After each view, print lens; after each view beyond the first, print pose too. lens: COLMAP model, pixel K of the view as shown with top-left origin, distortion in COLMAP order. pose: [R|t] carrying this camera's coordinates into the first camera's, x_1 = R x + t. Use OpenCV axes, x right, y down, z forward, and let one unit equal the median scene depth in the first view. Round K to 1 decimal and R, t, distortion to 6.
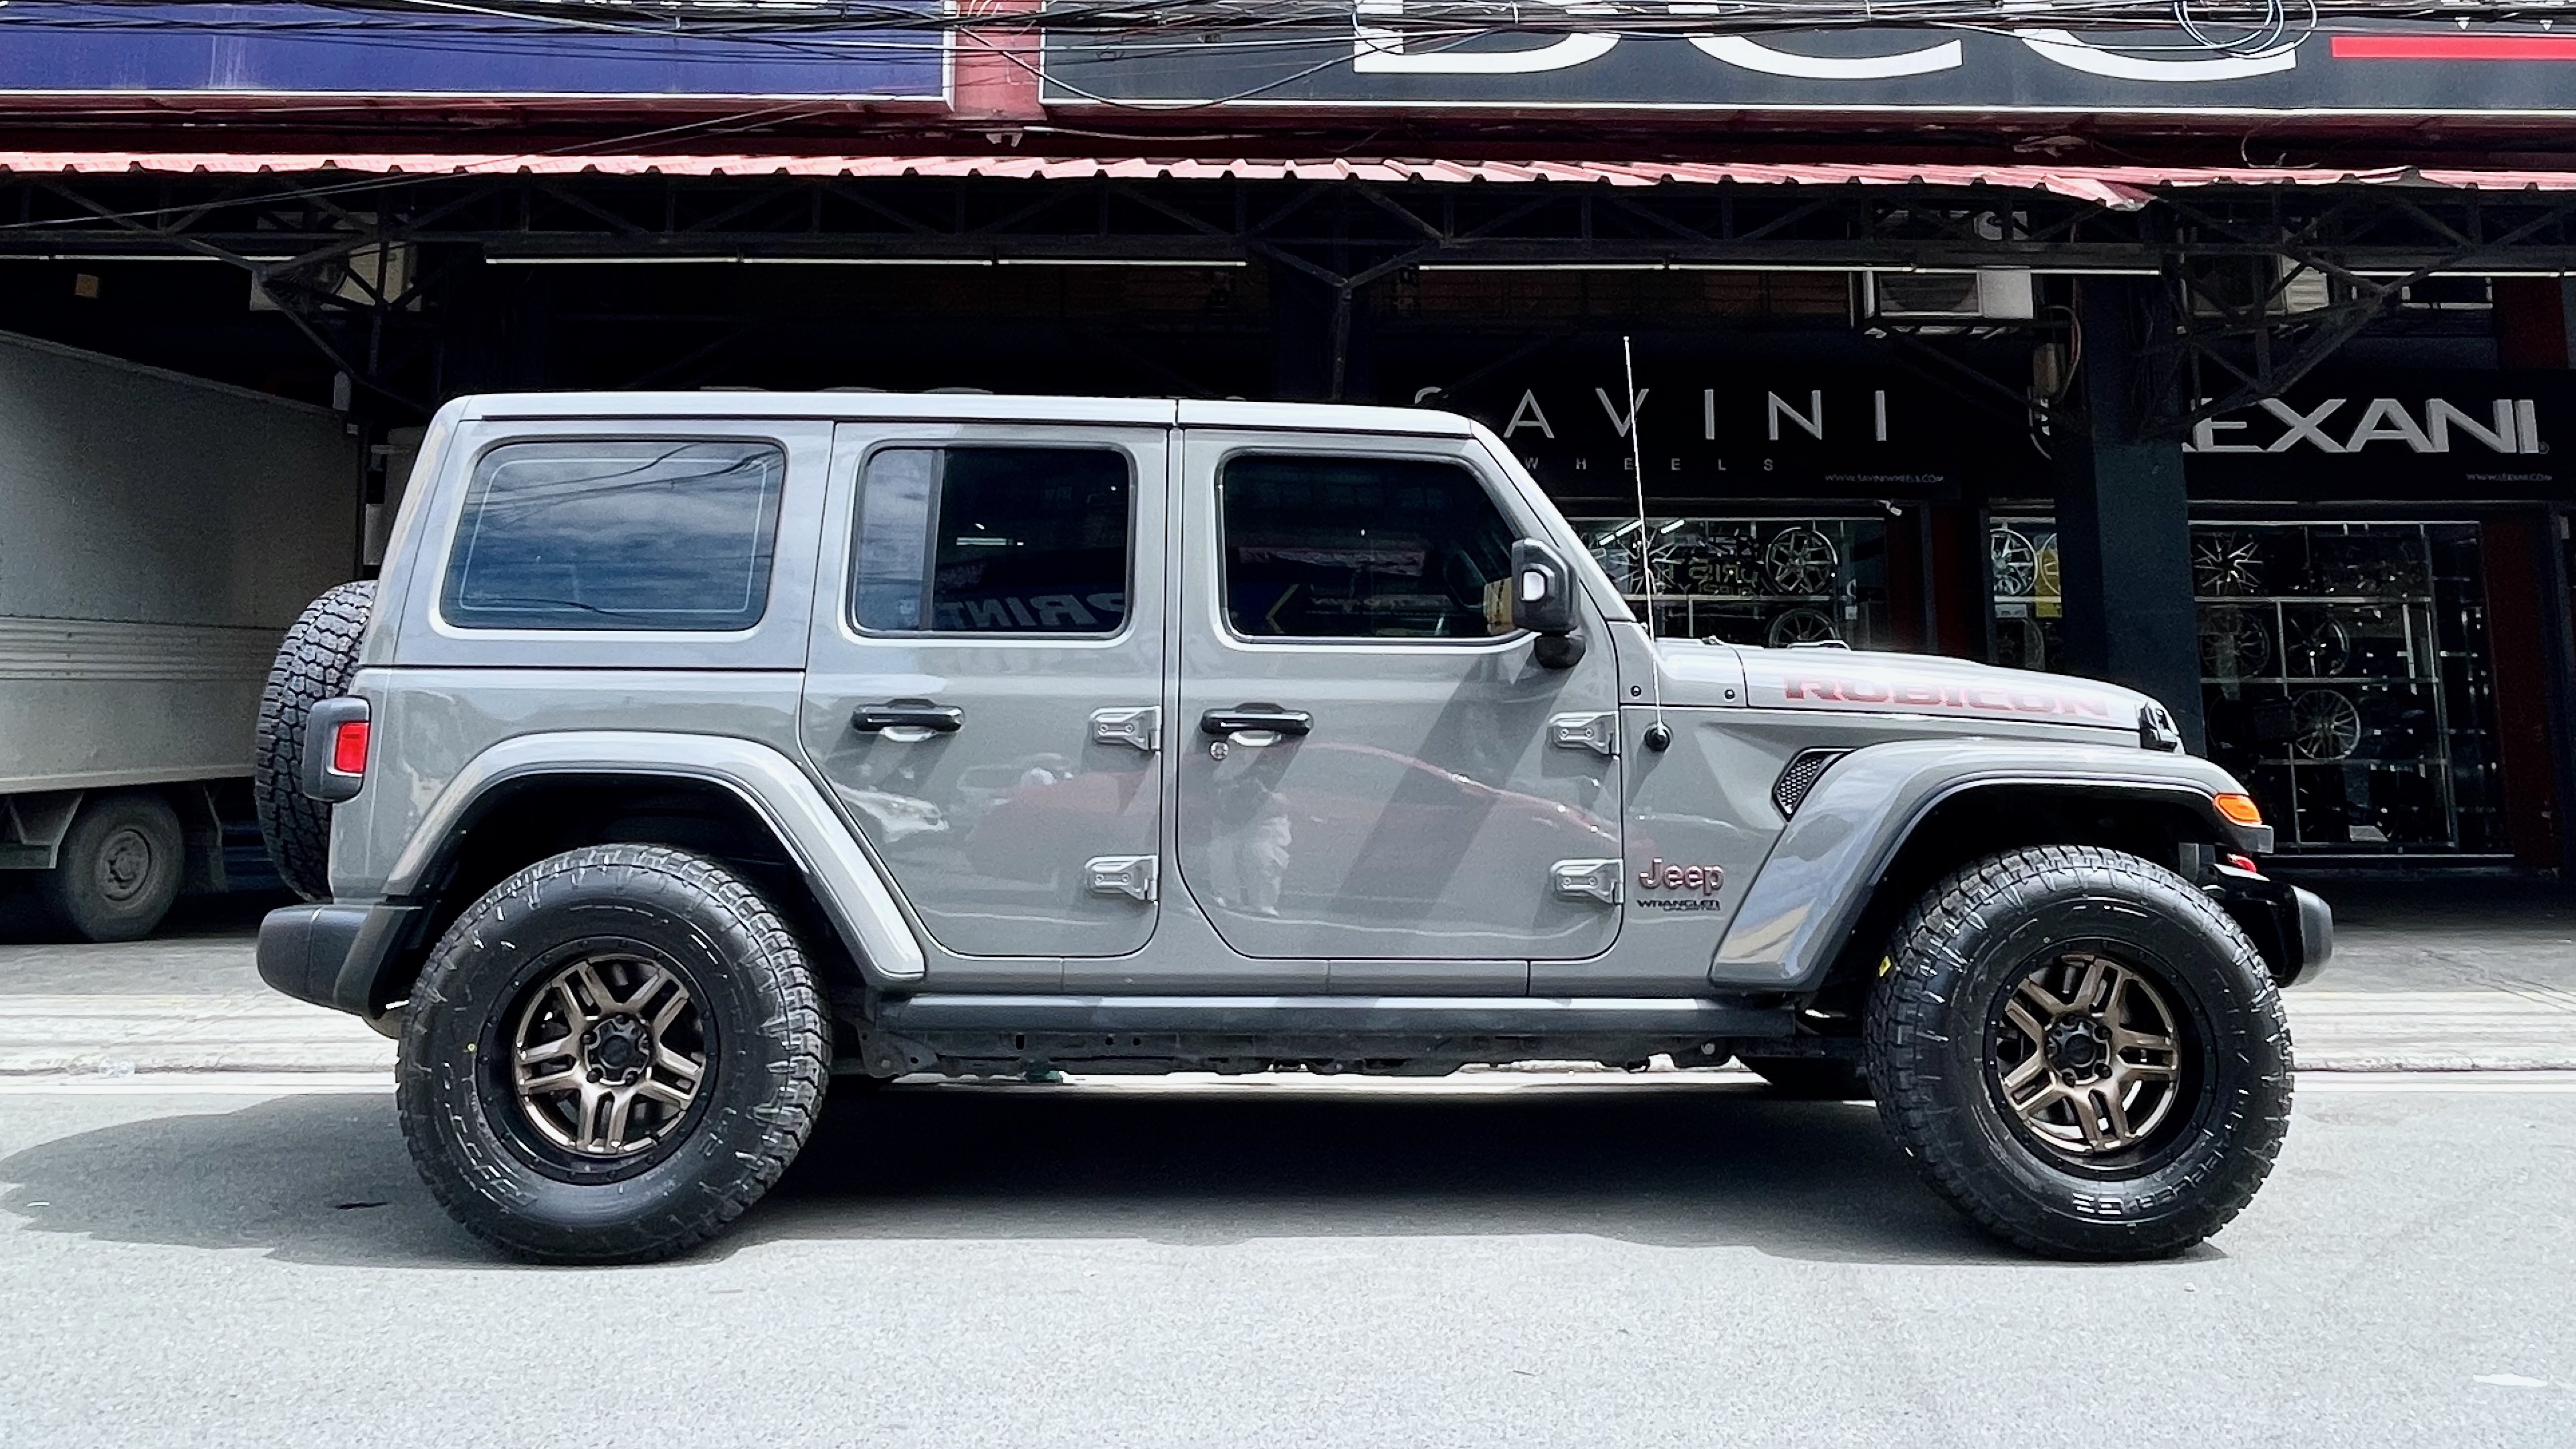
lens RADIAL K [[1519.9, 0, 1287.7], [0, 1519.9, 706.4], [0, 0, 1]] dist [0.026095, -0.002394]
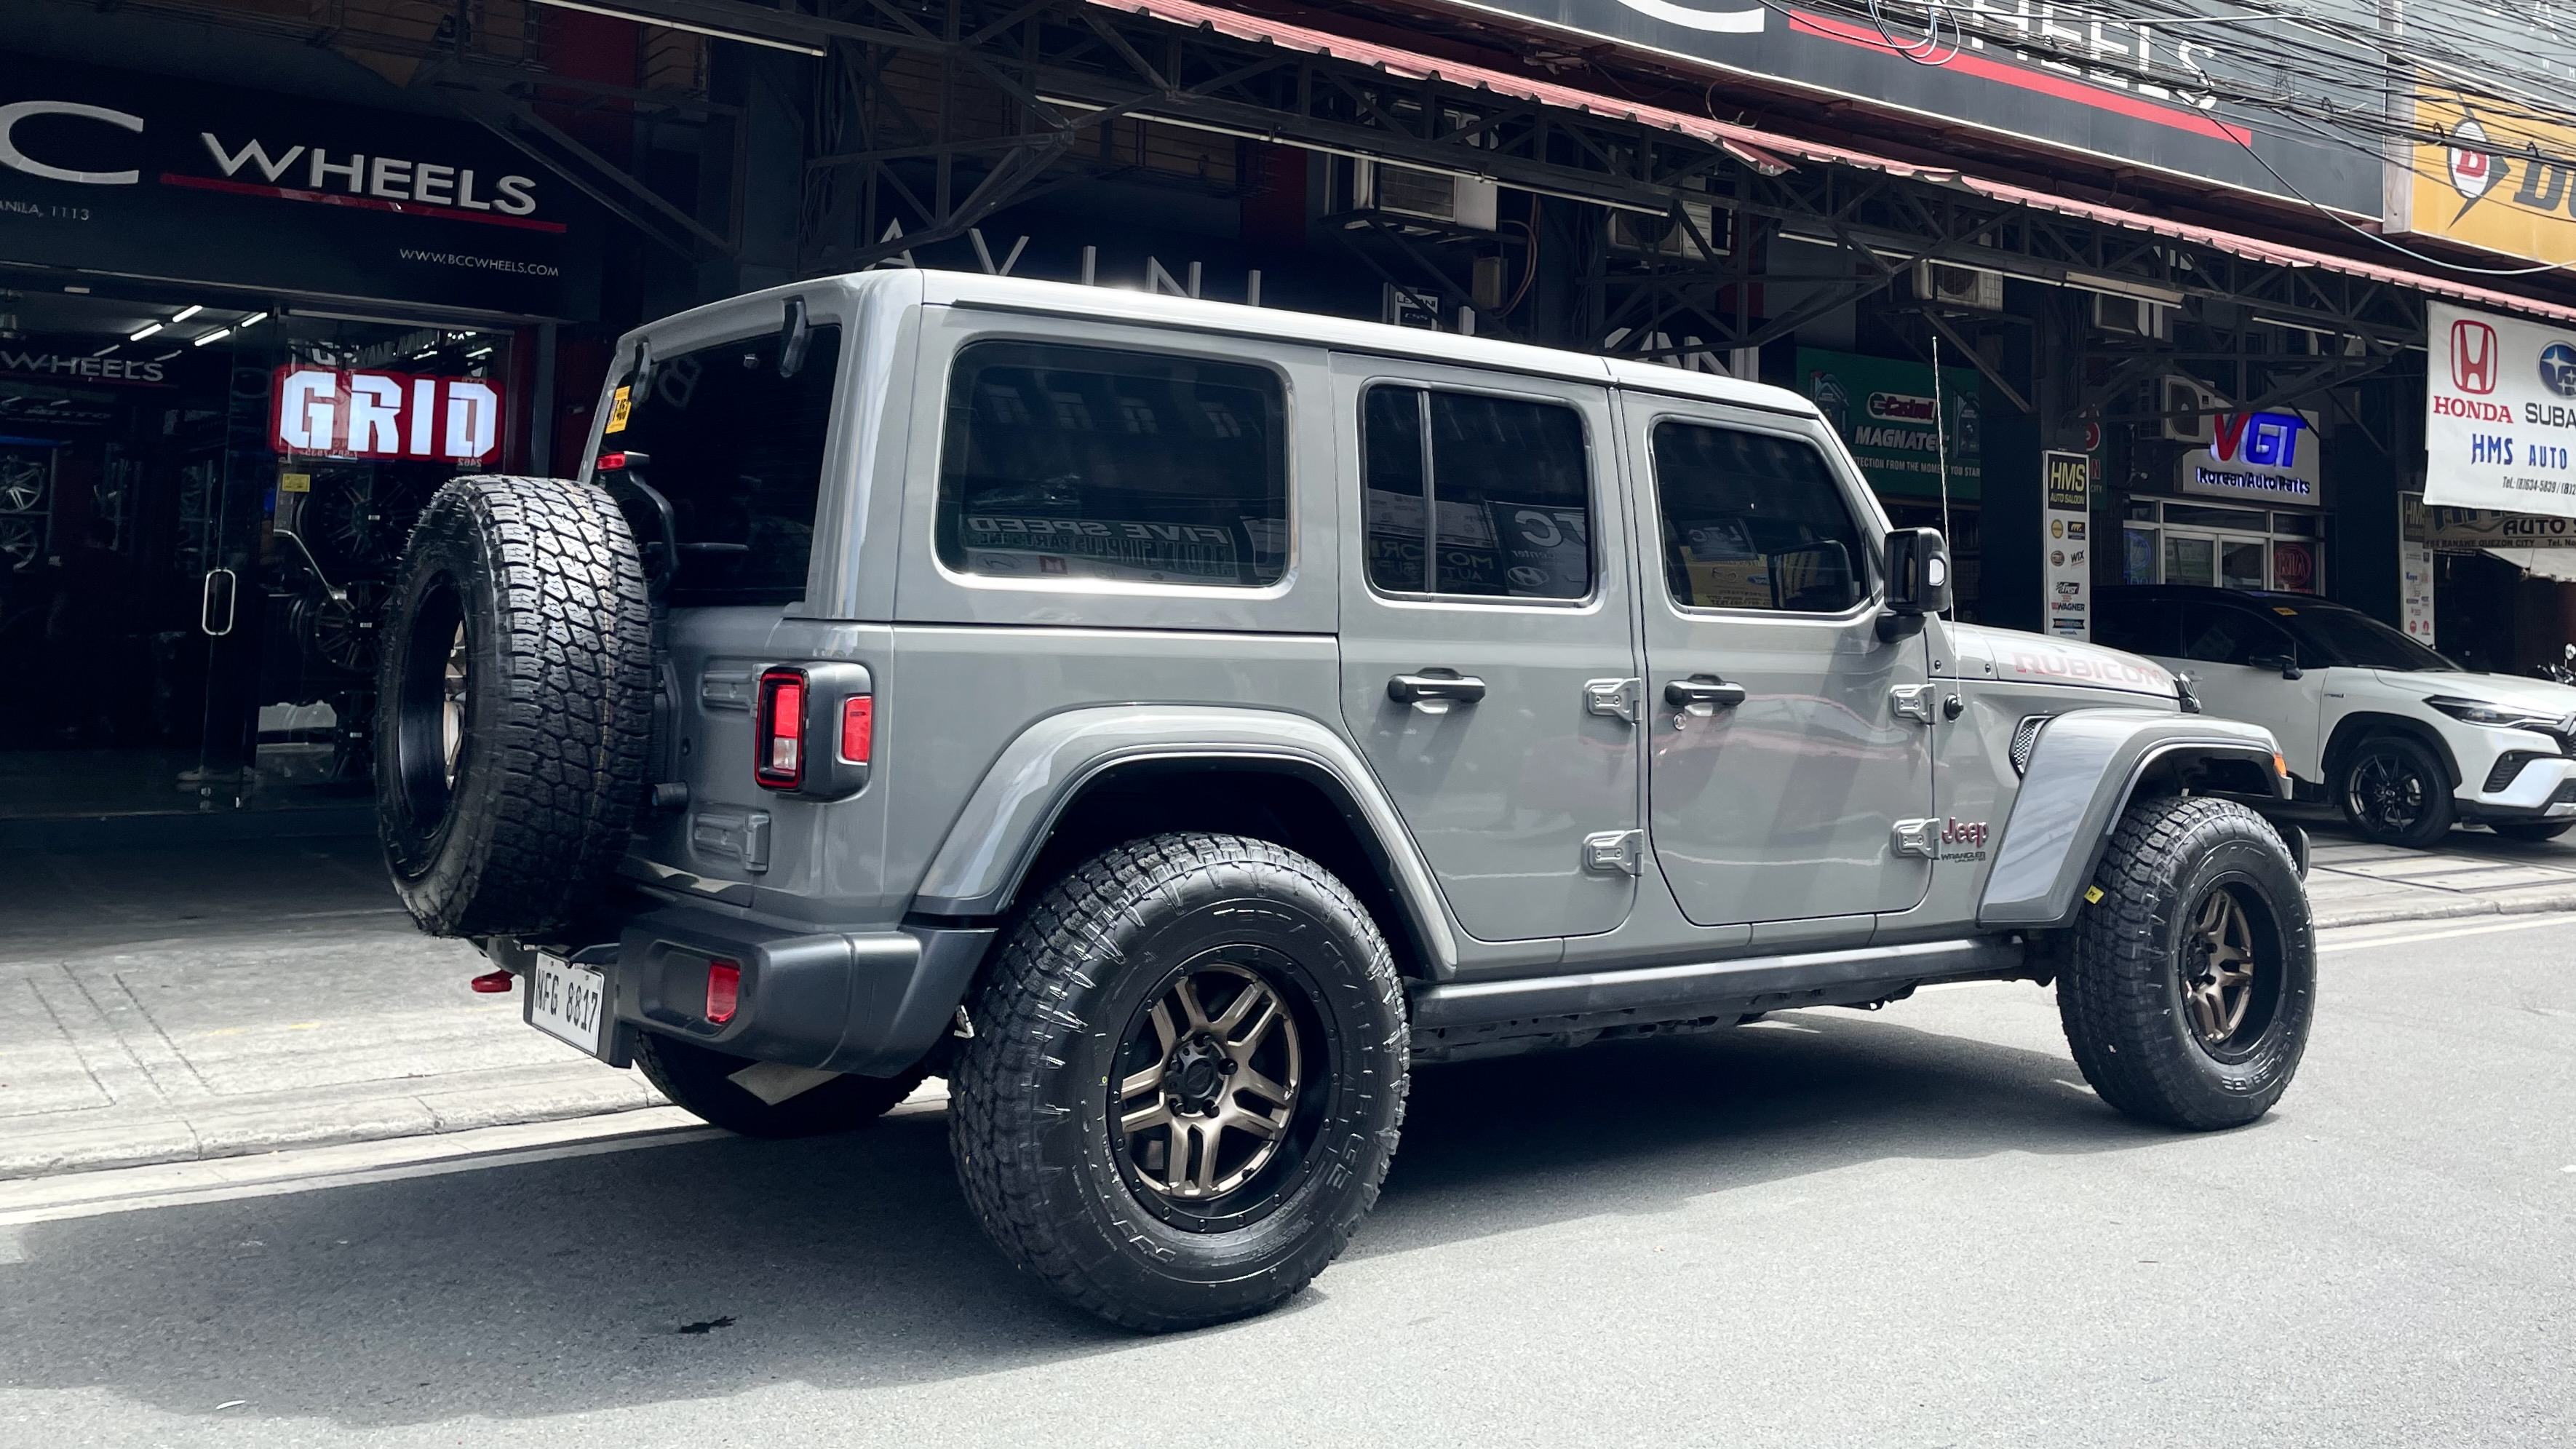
lens RADIAL K [[2271.2, 0, 1288.0], [0, 2271.2, 724.5], [0, 0, 1]] dist [0.102087, -0.137116]
pose [[0.802389, -0.009942, 0.596718, -1.131815], [-0.009695, 0.999512, 0.029689, -0.010422], [-0.596722, -0.029607, 0.801902, -0.045545]]
